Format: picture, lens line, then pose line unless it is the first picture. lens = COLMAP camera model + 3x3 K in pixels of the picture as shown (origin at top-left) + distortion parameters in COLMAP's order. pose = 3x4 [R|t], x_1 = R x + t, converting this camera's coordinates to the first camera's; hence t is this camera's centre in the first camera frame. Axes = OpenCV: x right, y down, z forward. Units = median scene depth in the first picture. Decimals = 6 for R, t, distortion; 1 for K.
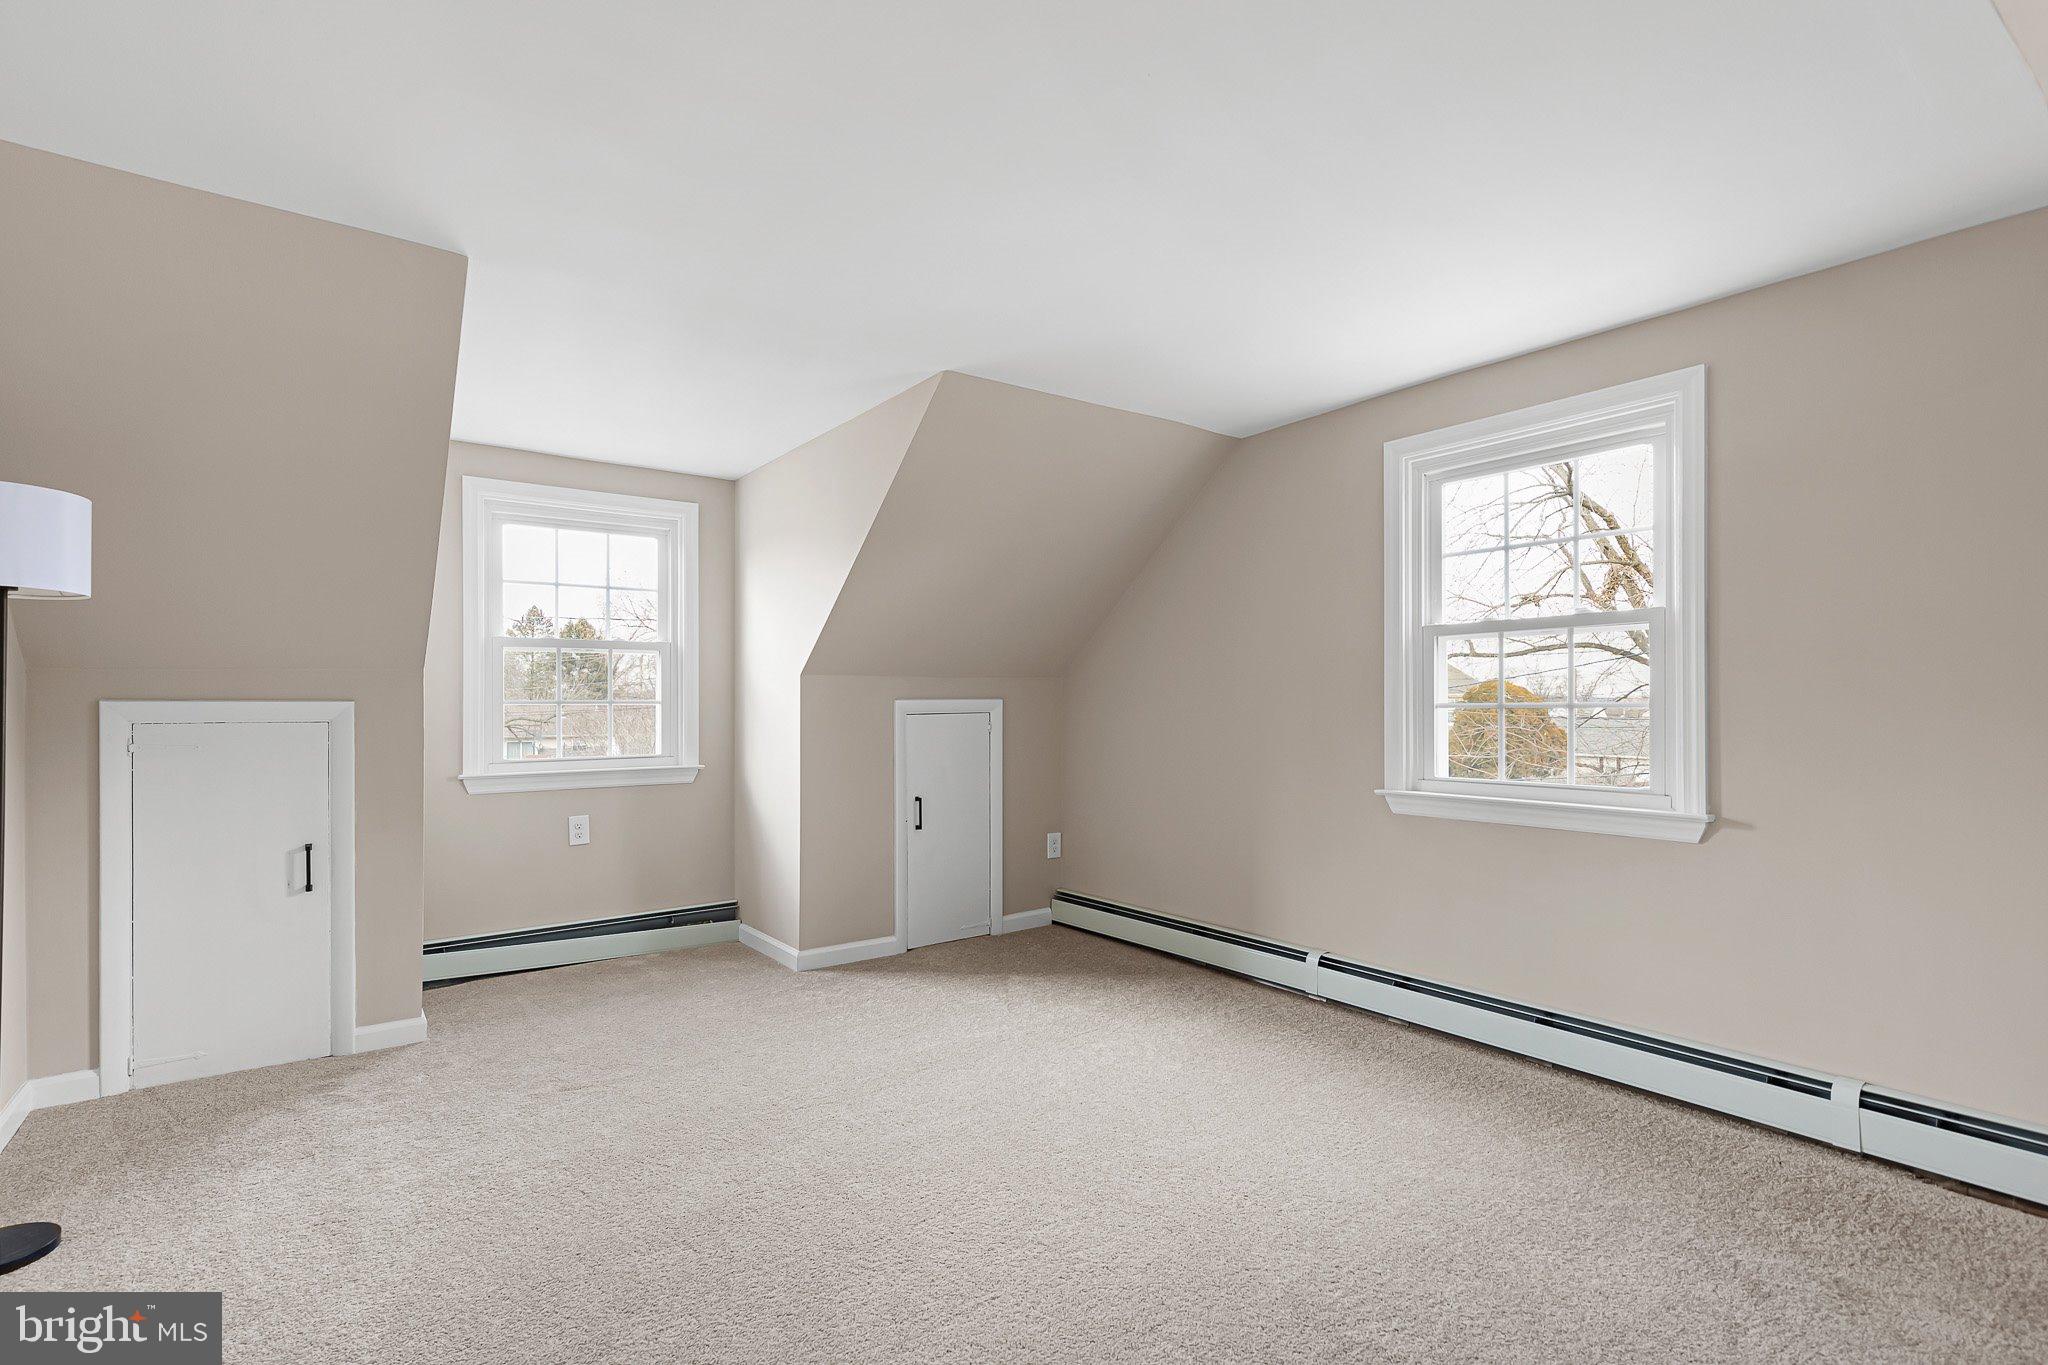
lens RADIAL K [[933.5, 0, 1021.6], [0, 933.5, 706.1], [0, 0, 1]] dist [0.000800, 0.000092]
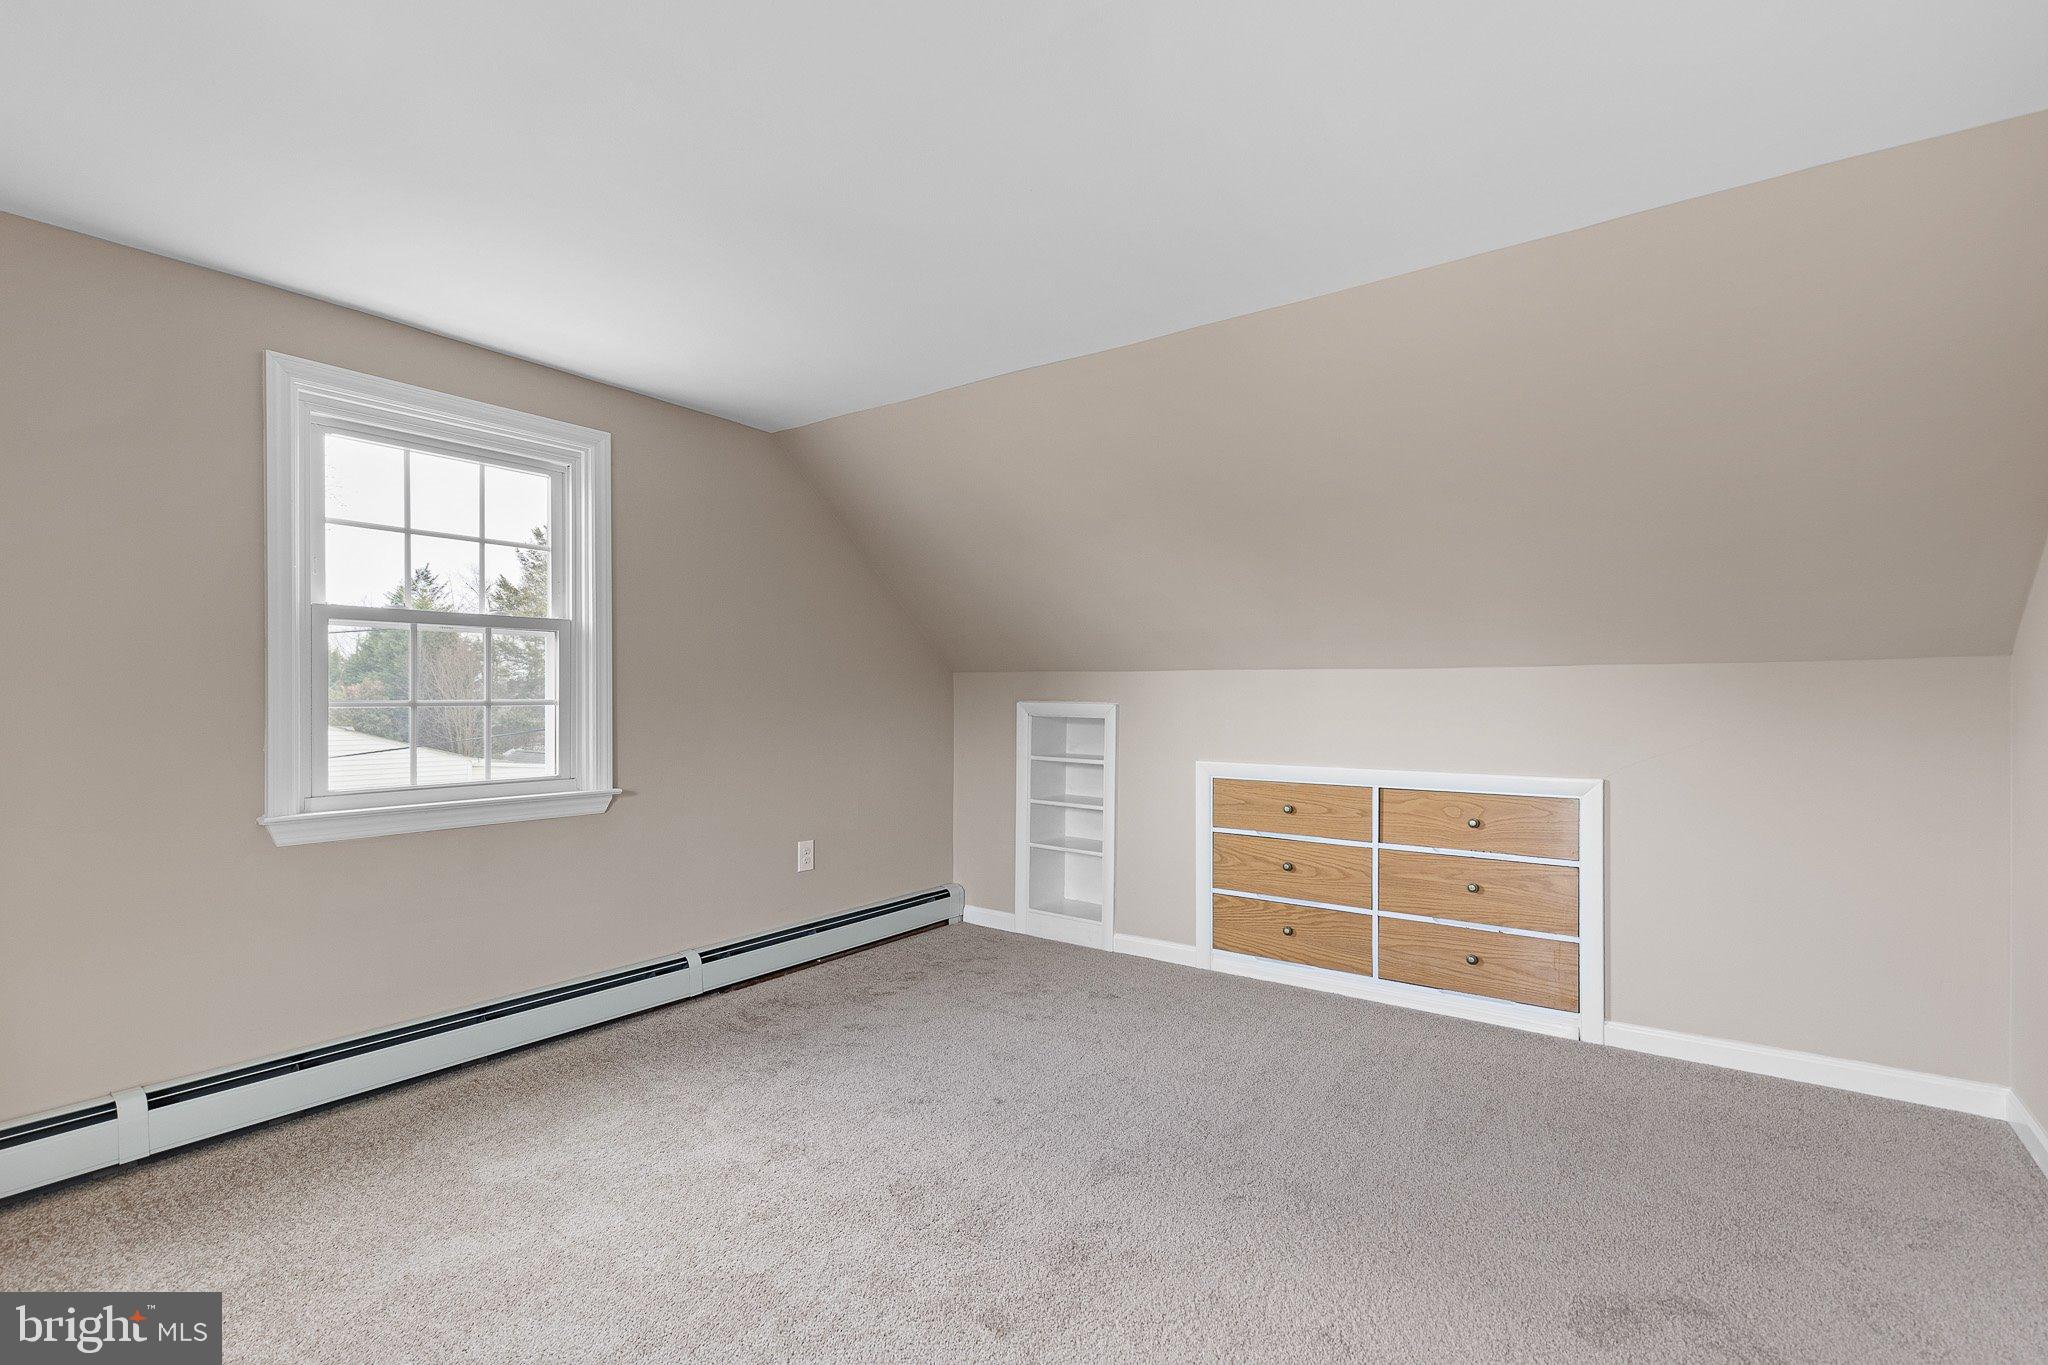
lens RADIAL K [[927.4, 0, 1020.6], [0, 927.4, 690.4], [0, 0, 1]] dist [0.004657, 0.000164]
pose [[-0.282178, 0.008720, 0.959322, -0.594505], [0.001019, 0.999961, -0.008790, -0.005346], [-0.959361, -0.001503, -0.282176, 0.767308]]
